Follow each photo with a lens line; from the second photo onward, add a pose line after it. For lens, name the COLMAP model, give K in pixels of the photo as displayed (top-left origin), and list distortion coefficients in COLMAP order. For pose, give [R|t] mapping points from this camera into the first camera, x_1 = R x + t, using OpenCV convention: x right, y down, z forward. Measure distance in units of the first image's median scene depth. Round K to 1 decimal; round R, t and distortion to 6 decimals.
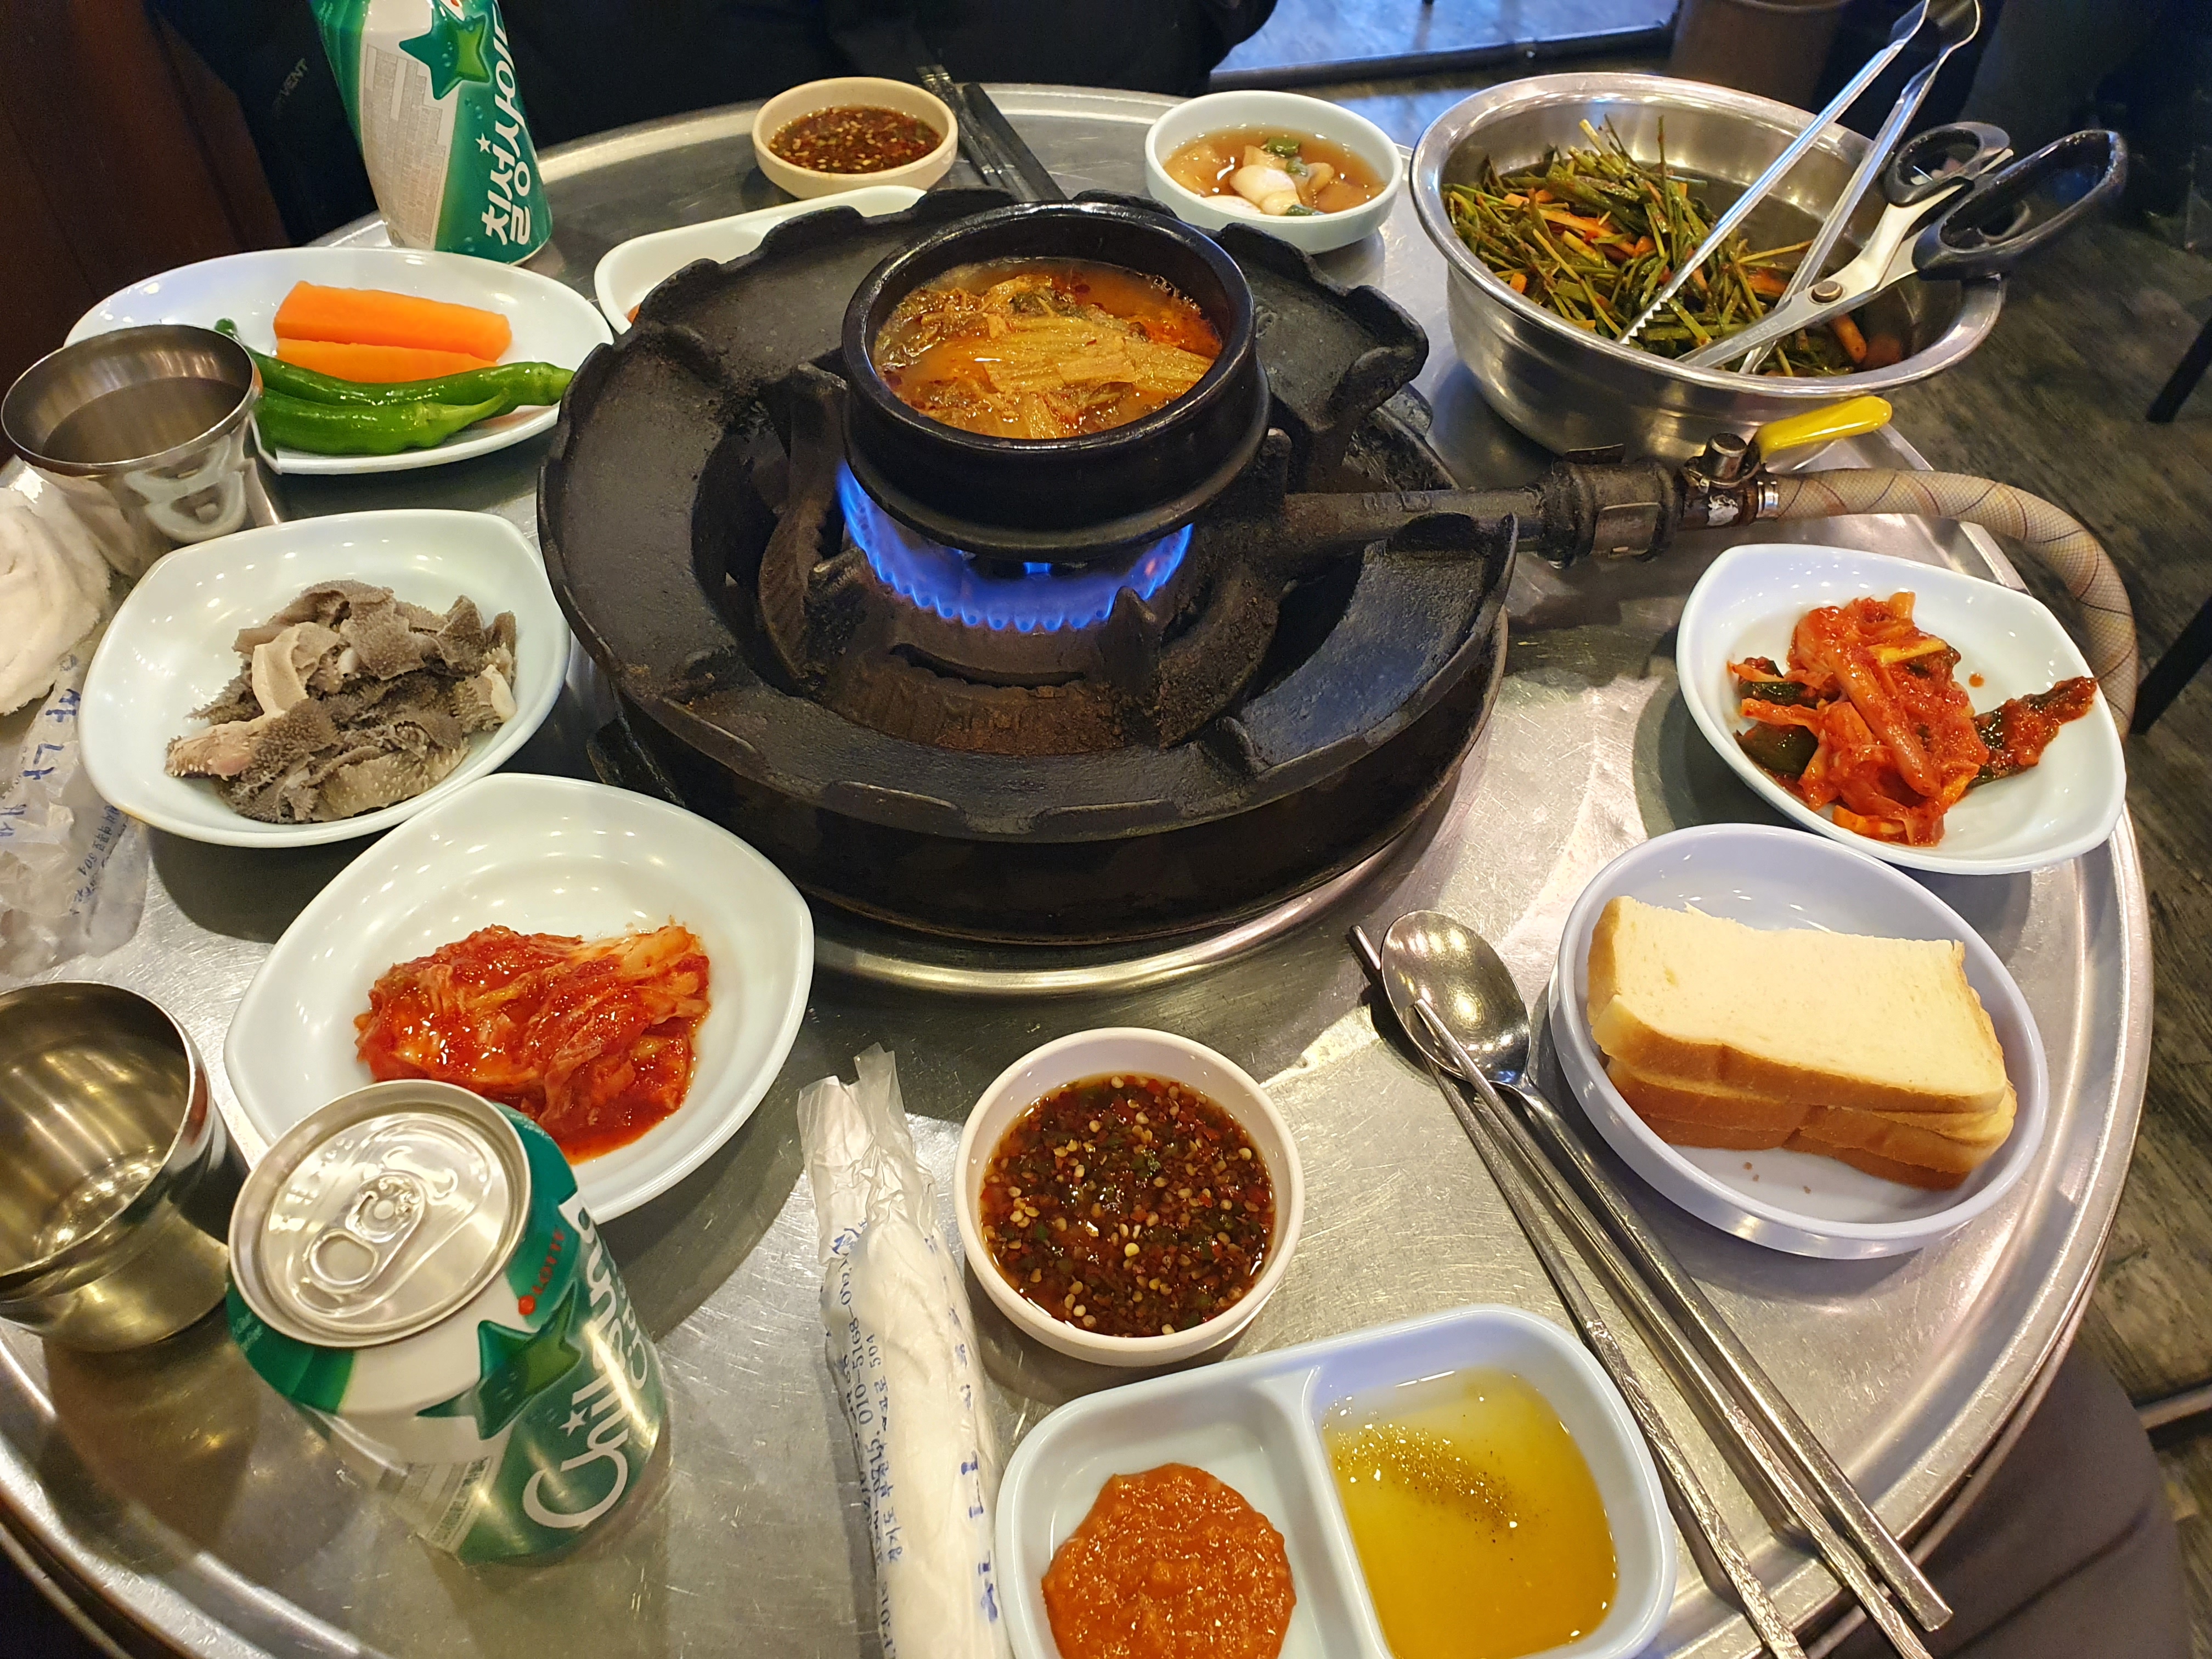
lens RADIAL K [[1670.5, 0, 1118.3], [0, 1670.5, 834.9], [0, 0, 1]] dist [-0.025411, -0.001889]
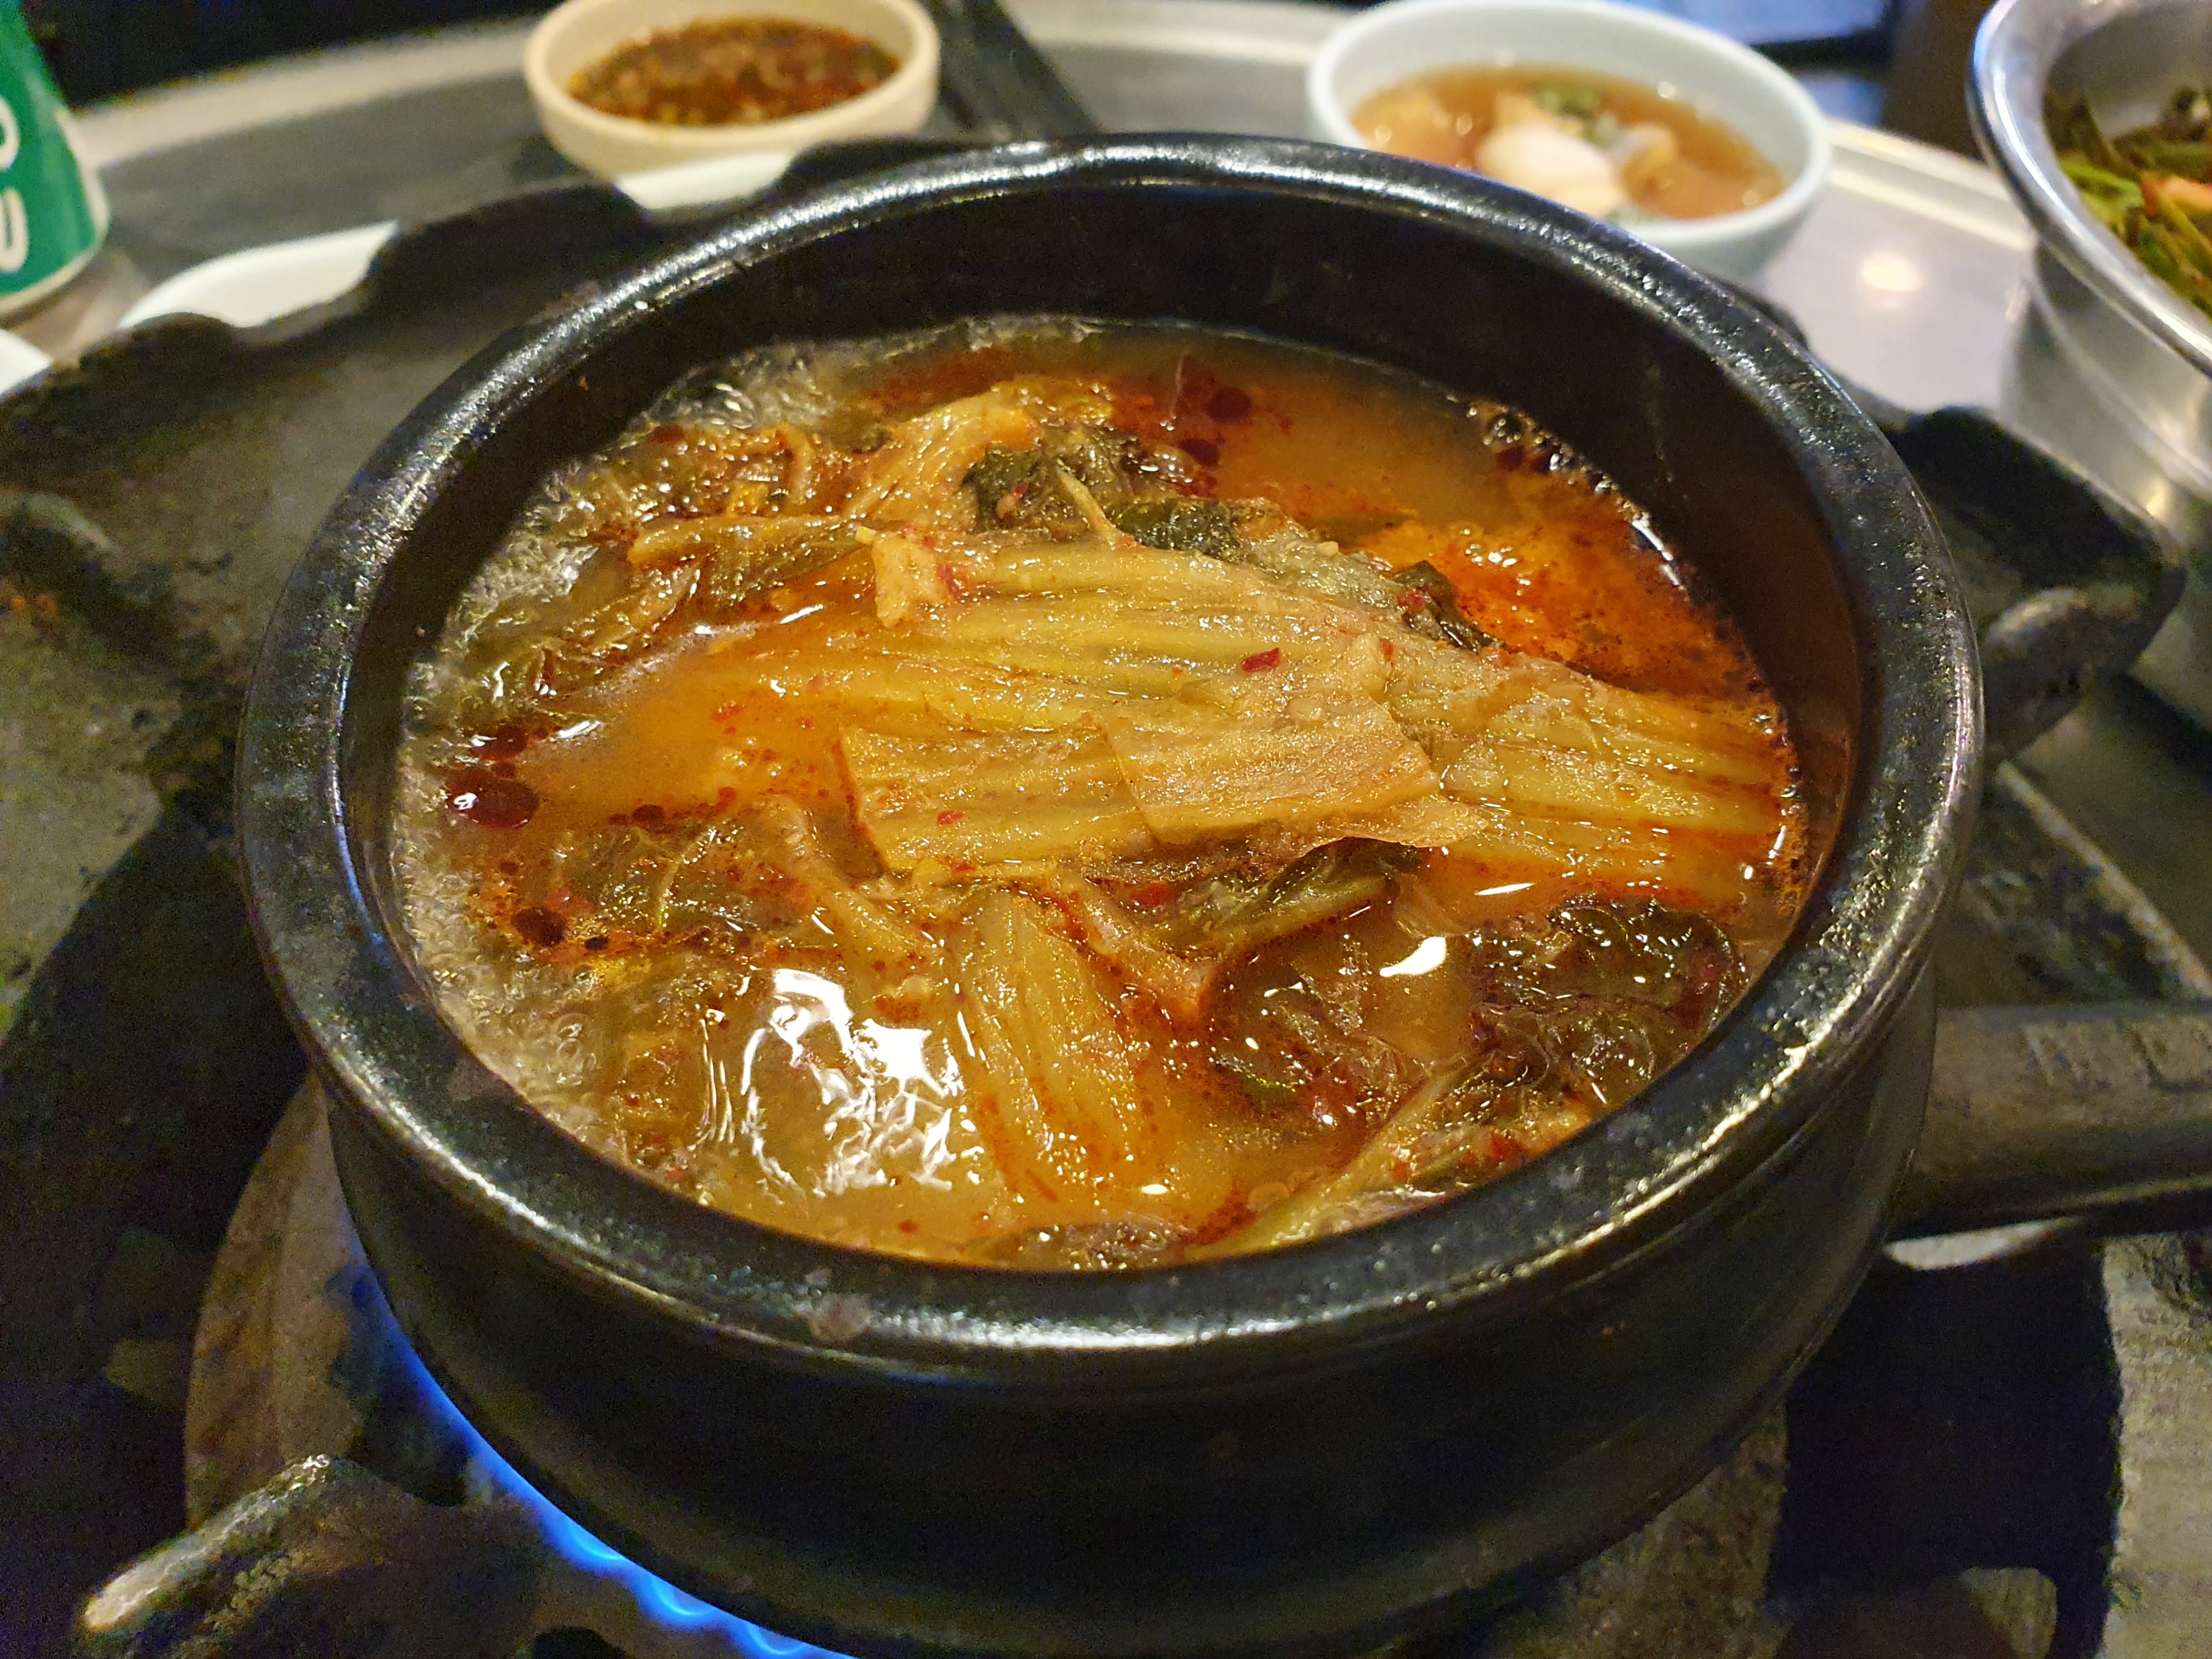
lens RADIAL K [[1670.5, 0, 1095.9], [0, 1670.5, 818.9], [0, 0, 1]] dist [-0.025411, -0.001889]
pose [[0.998786, 0.023648, -0.043202, -0.029341], [-0.024872, 0.999298, -0.028022, -0.259224], [0.042509, 0.029062, 0.998673, 0.731926]]
